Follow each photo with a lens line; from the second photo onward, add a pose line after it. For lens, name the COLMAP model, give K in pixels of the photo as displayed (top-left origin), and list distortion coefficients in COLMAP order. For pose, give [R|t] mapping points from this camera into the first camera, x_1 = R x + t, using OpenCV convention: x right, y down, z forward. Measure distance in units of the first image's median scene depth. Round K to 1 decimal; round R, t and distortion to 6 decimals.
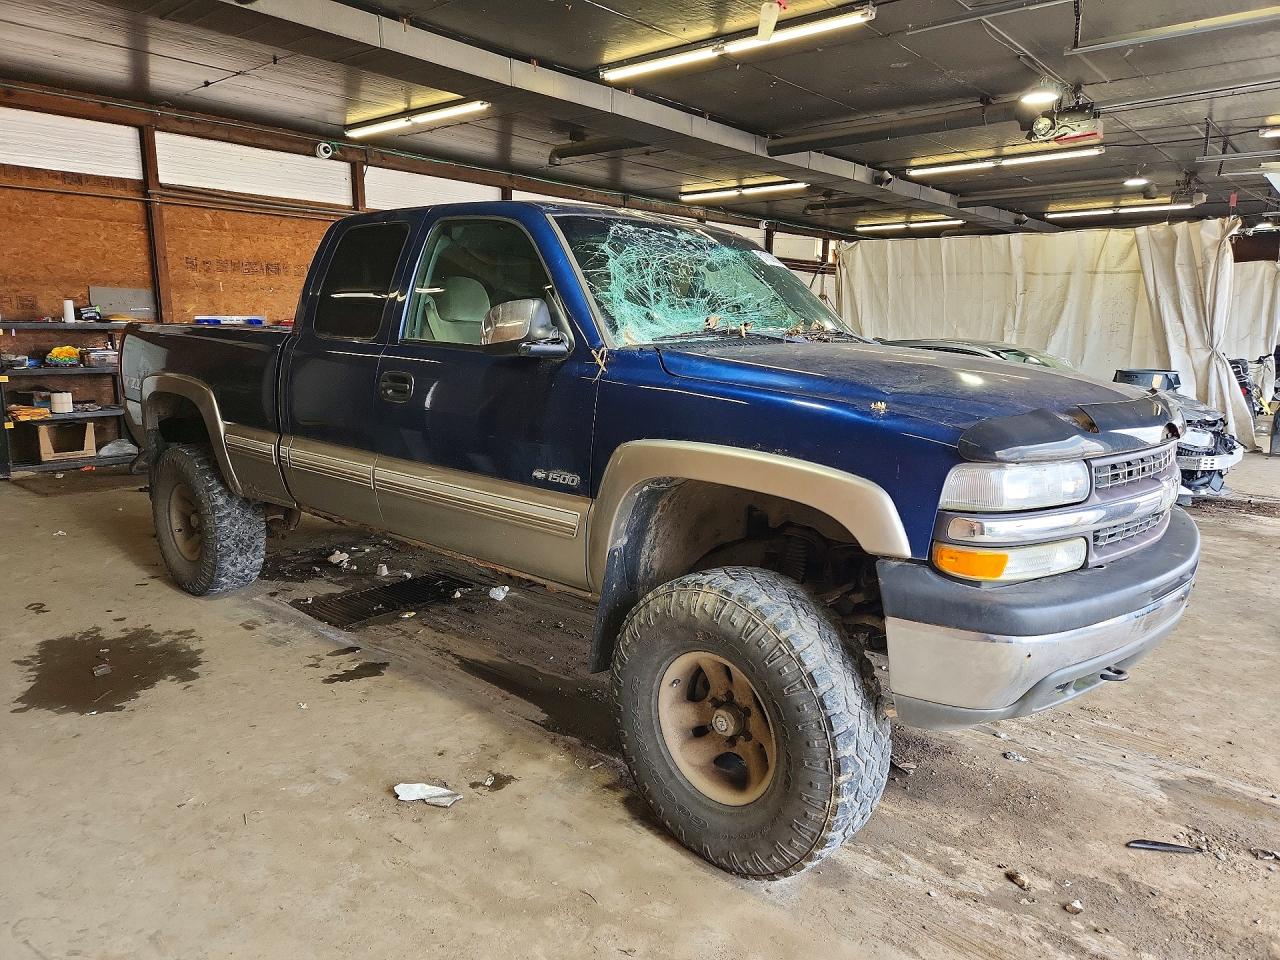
lens RADIAL K [[858.0, 0, 638.4], [0, 858.0, 473.5], [0, 0, 1]] dist [0.057829, -0.042183]
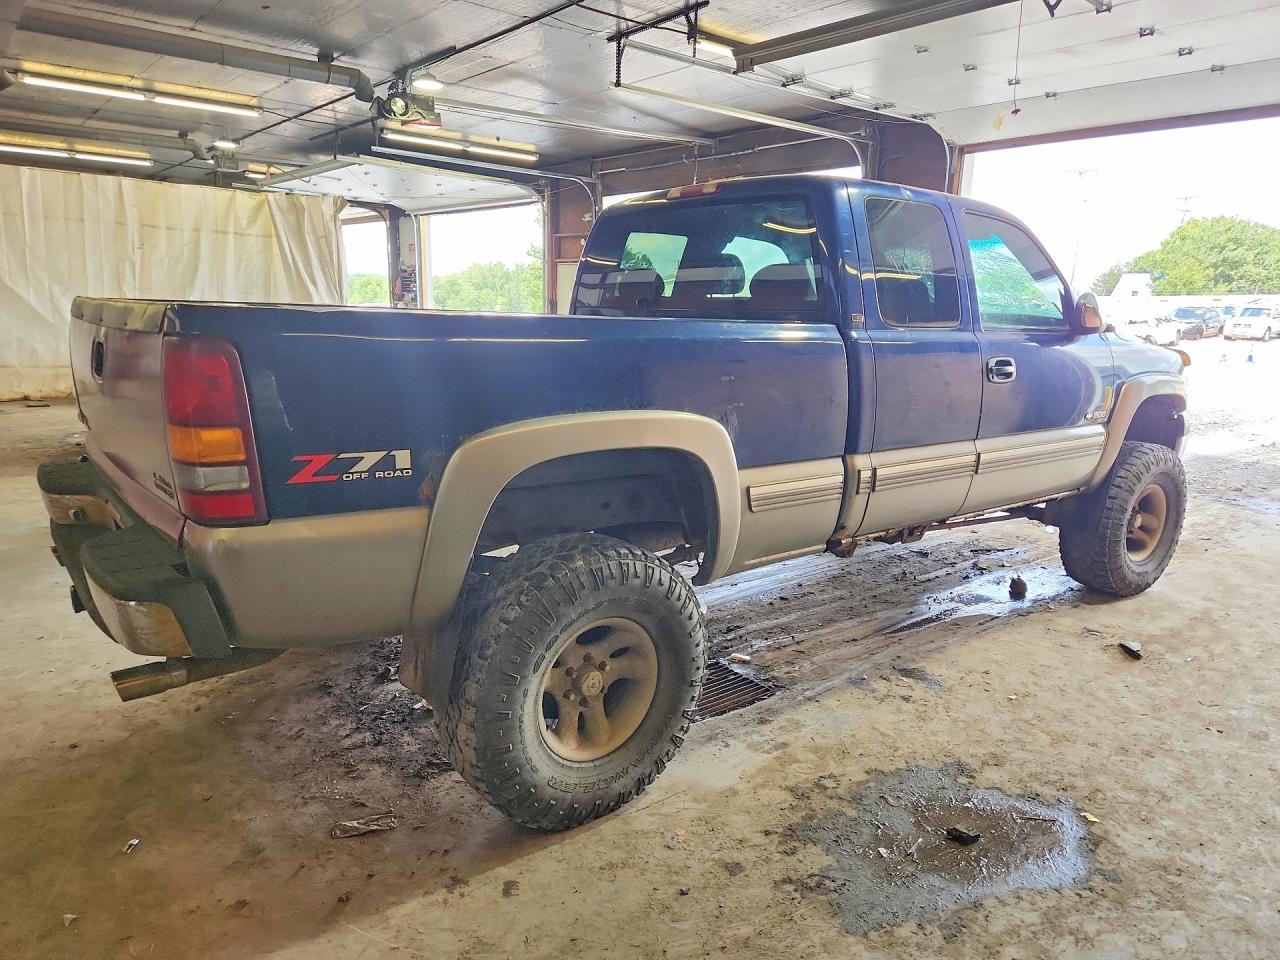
lens RADIAL K [[862.5, 0, 644.8], [0, 862.5, 473.0], [0, 0, 1]] dist [0.065845, -0.047505]
pose [[0.179796, -0.203378, 0.962450, -0.418211], [0.149475, 0.972682, 0.177617, -0.068793], [-0.972281, 0.111927, 0.205285, 0.354996]]
